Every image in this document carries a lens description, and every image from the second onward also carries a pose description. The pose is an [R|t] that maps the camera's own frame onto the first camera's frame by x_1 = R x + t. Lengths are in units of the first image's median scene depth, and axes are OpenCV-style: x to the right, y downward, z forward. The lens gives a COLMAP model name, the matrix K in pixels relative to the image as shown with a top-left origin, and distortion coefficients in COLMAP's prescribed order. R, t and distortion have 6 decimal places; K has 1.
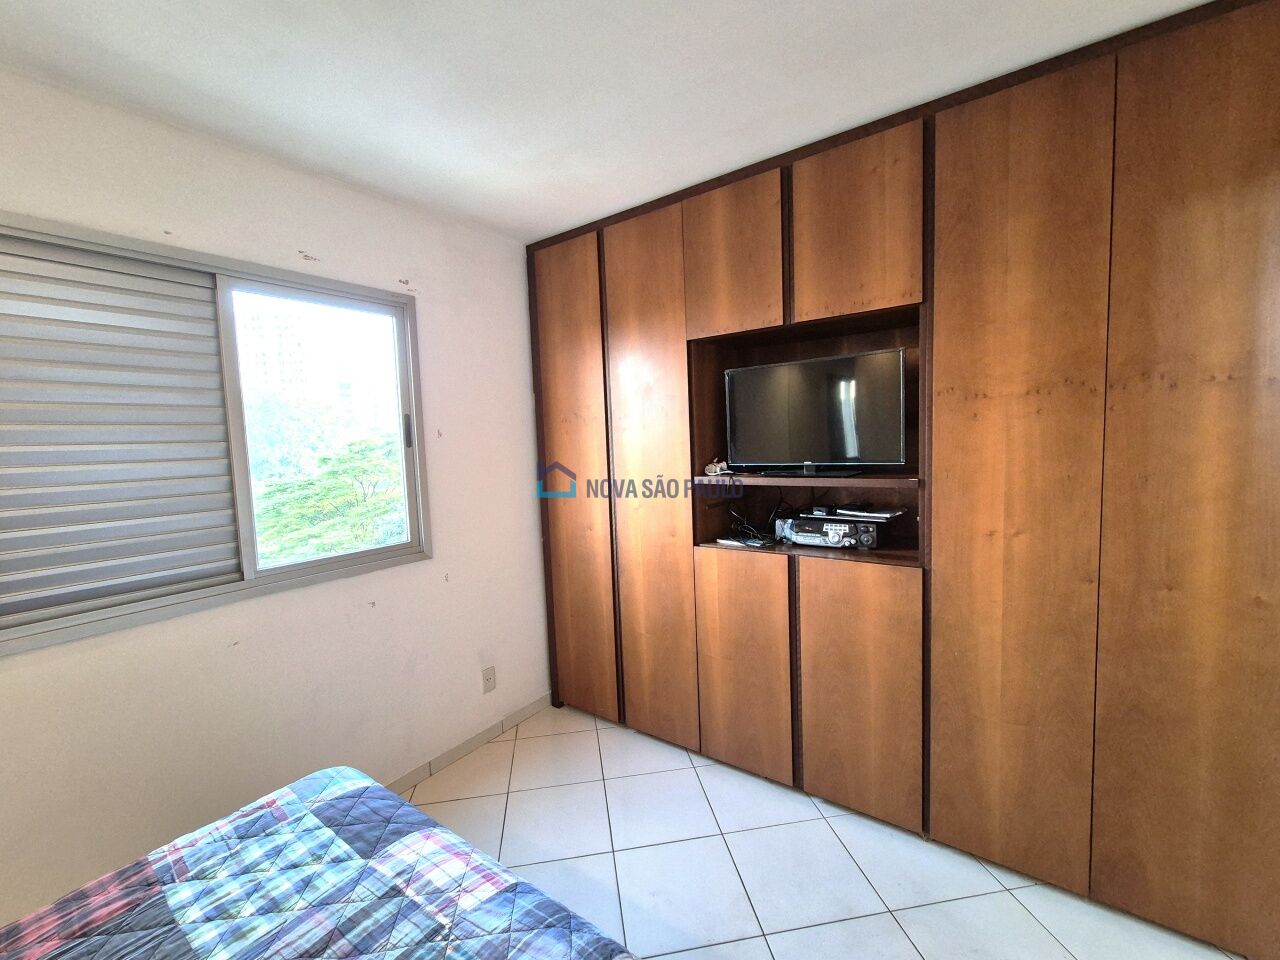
lens RADIAL K [[523.4, 0, 644.7], [0, 523.4, 478.6], [0, 0, 1]] dist [-0.000930, 0.000571]
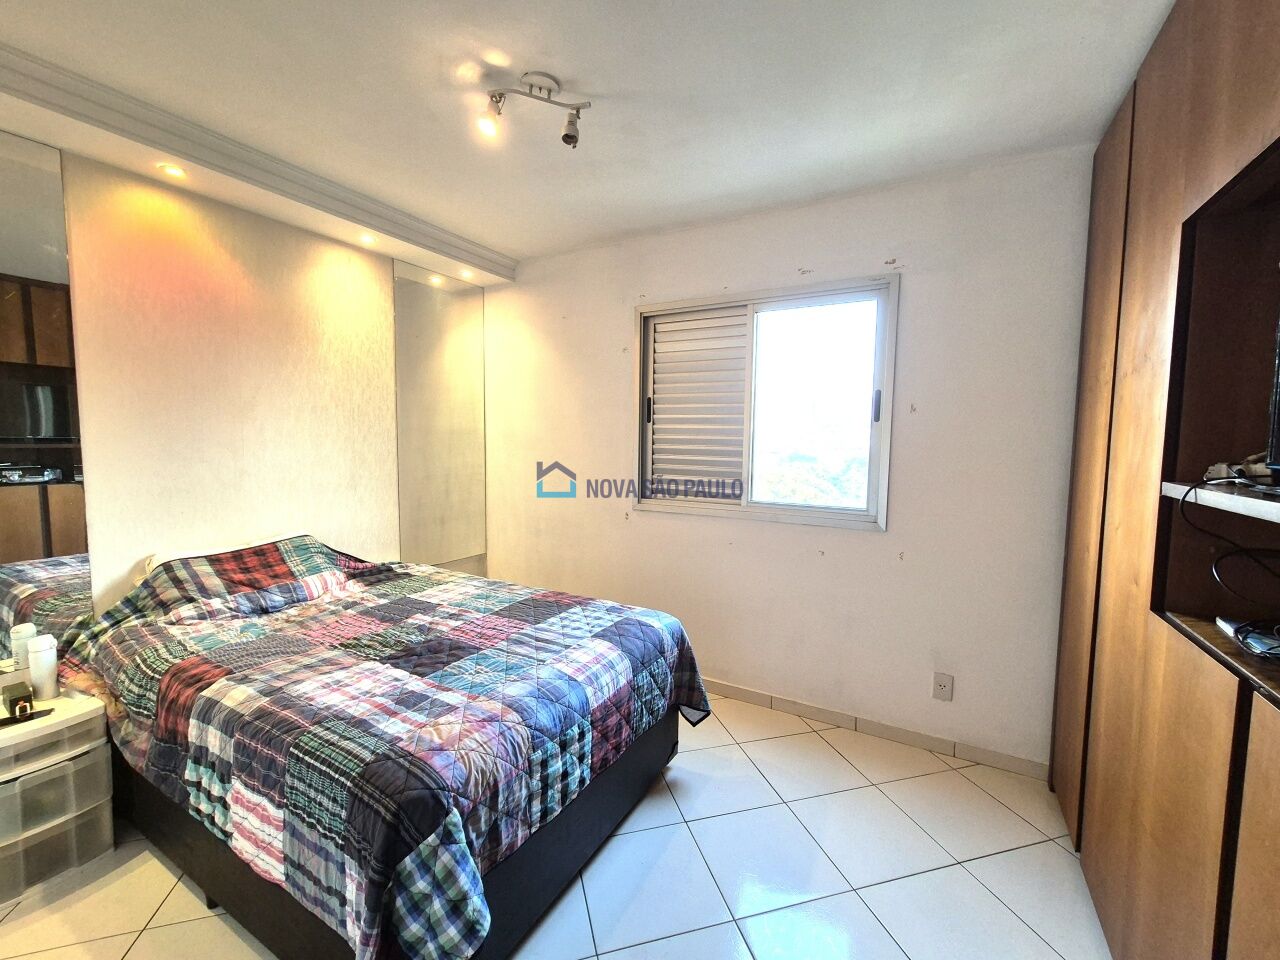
lens RADIAL K [[523.4, 0, 629.6], [0, 523.4, 480.1], [0, 0, 1]] dist [-0.000930, 0.000571]
pose [[0.098289, 0.120271, -0.987863, 0.666402], [-0.089697, 0.989700, 0.111570, -0.019979], [0.991107, 0.077642, 0.108065, 0.479633]]
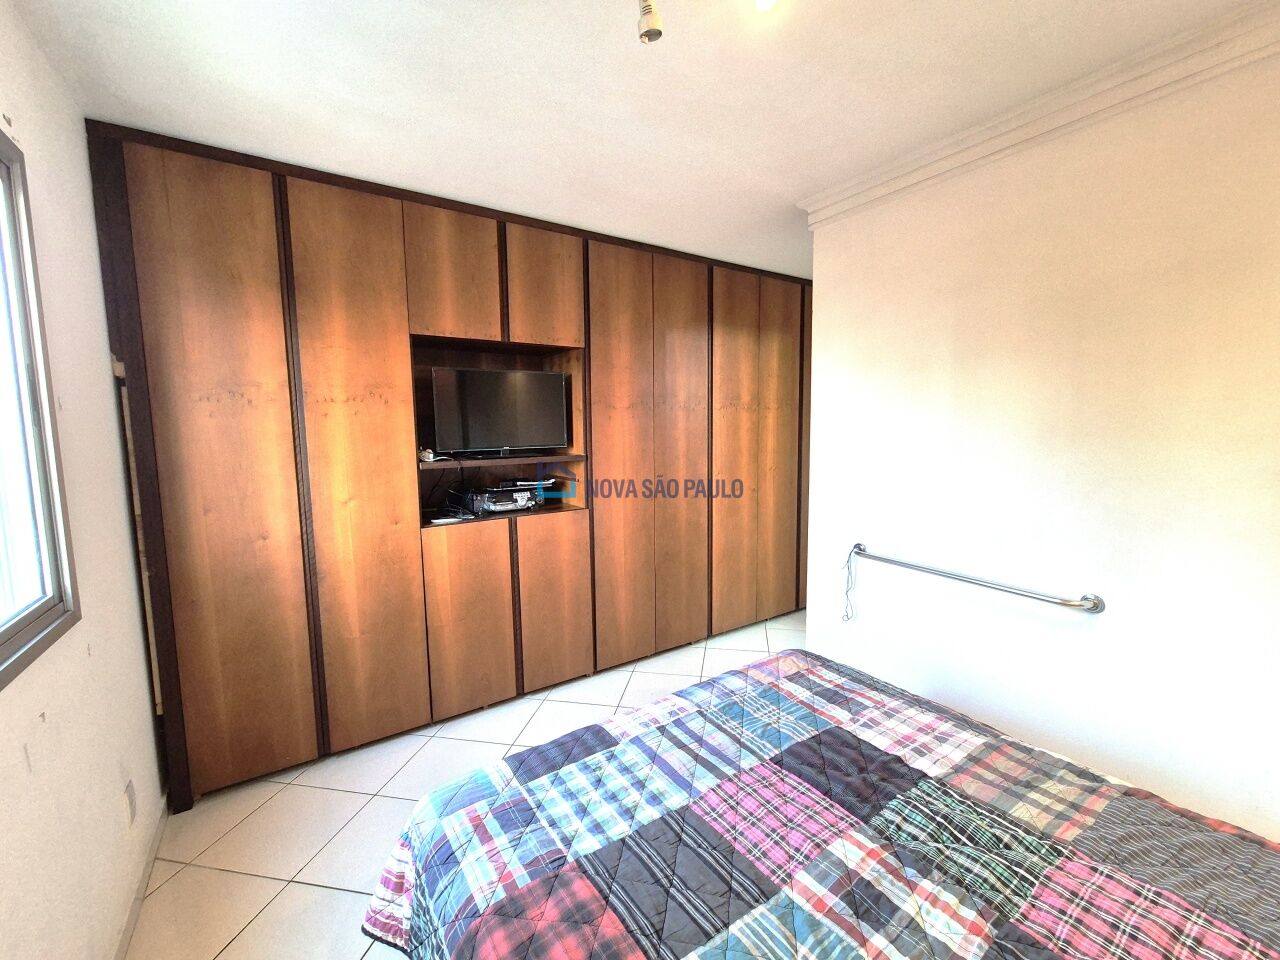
lens RADIAL K [[523.4, 0, 637.1], [0, 523.4, 476.2], [0, 0, 1]] dist [-0.000930, 0.000571]
pose [[0.349306, -0.059458, 0.935120, -0.896897], [0.072562, 0.996704, 0.036269, 0.019549], [-0.934195, 0.055185, 0.352469, 0.255178]]
